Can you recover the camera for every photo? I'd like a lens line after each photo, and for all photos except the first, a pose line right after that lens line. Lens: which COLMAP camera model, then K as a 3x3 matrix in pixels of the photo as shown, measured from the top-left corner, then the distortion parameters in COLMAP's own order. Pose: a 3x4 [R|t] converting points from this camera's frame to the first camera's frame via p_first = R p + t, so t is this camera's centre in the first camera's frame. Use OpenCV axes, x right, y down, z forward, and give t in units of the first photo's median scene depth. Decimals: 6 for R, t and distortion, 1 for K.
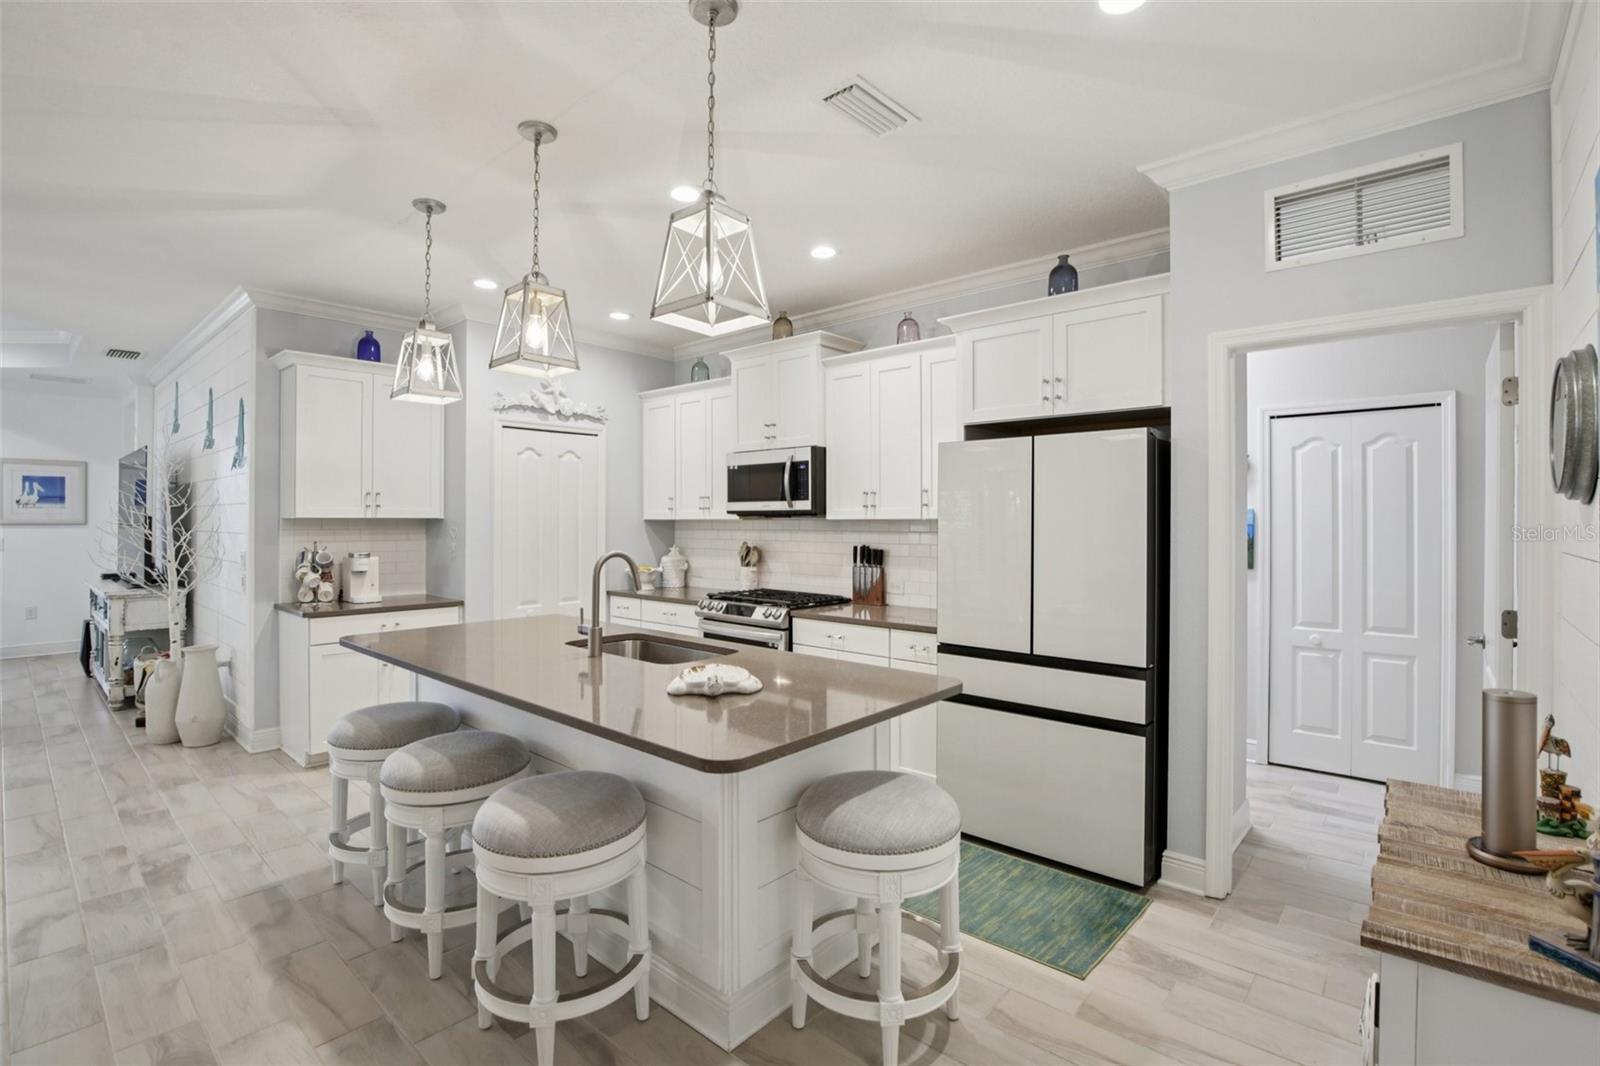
lens RADIAL K [[735.1, 0, 814.5], [0, 735.1, 521.7], [0, 0, 1]] dist [-0.035769, 0.001195]
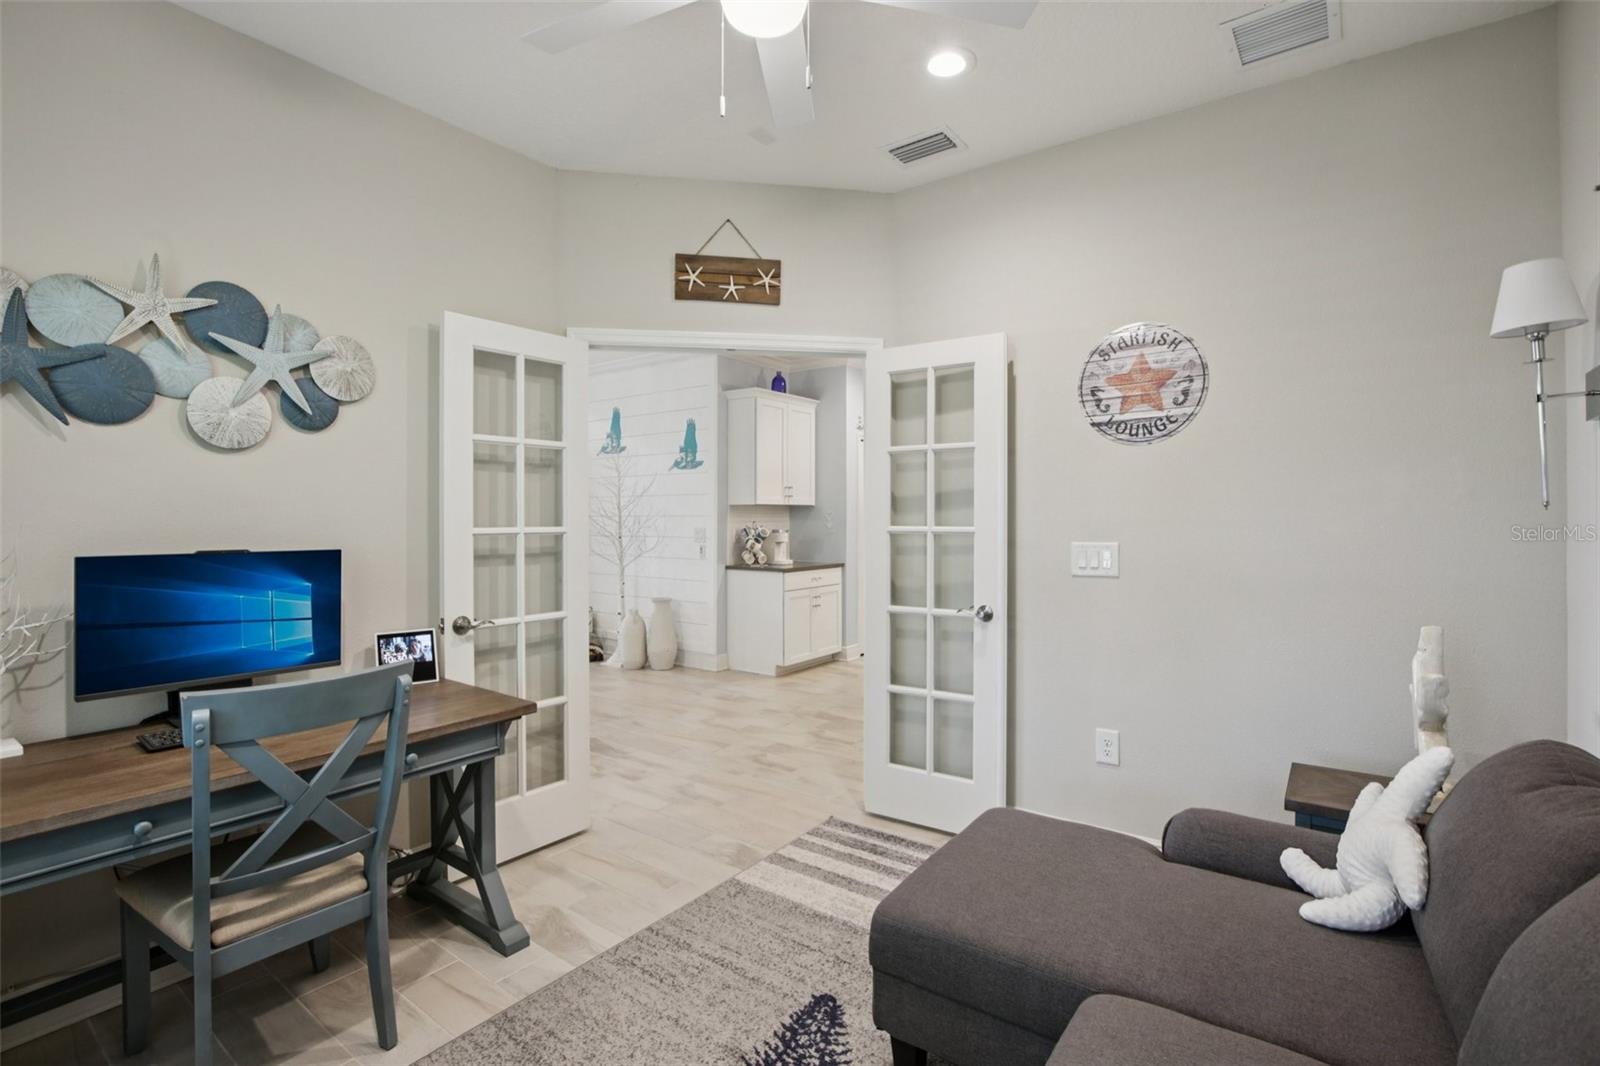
lens RADIAL K [[735.1, 0, 814.5], [0, 735.1, 521.7], [0, 0, 1]] dist [-0.035769, 0.001195]
pose [[0.994757, 0.000007, 0.102272, -0.705302], [0.000272, 0.999996, -0.002714, 0.032392], [-0.102271, 0.002728, 0.994753, -0.429836]]
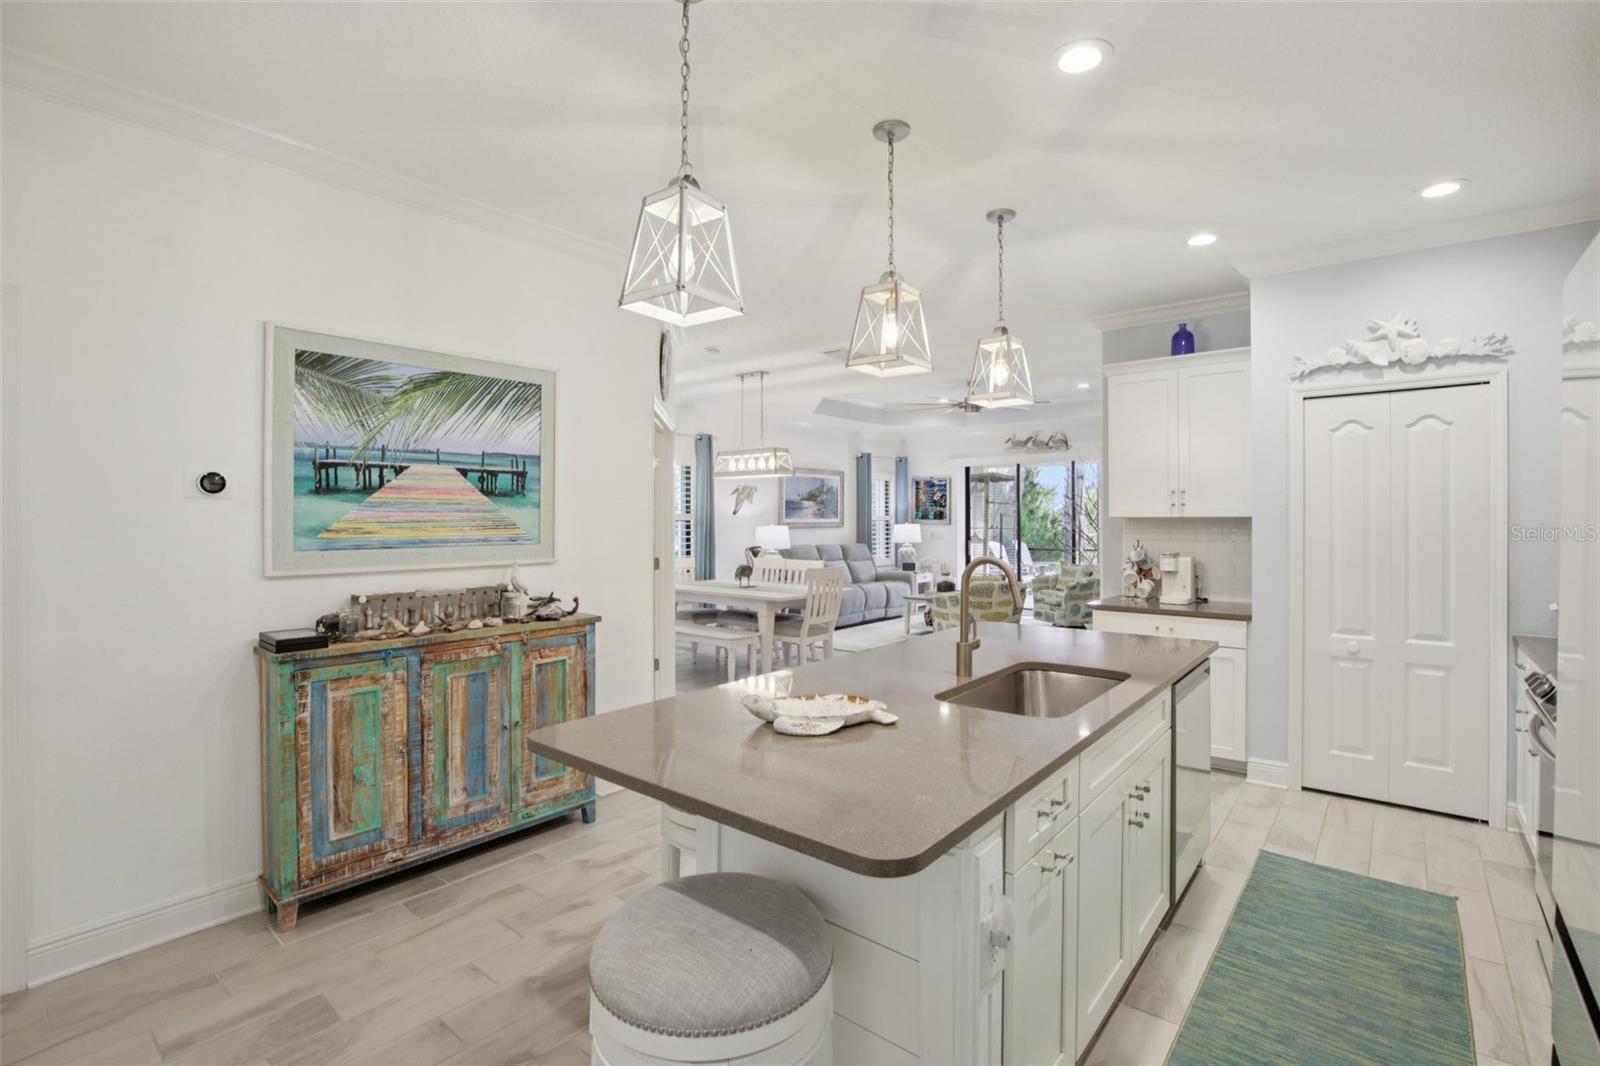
lens RADIAL K [[735.1, 0, 814.5], [0, 735.1, 521.7], [0, 0, 1]] dist [-0.035769, 0.001195]
pose [[0.038491, 0.000546, -0.999259, 0.342879], [0.001407, 0.999999, 0.000600, -0.000692], [0.999258, -0.001429, 0.038490, 0.480055]]
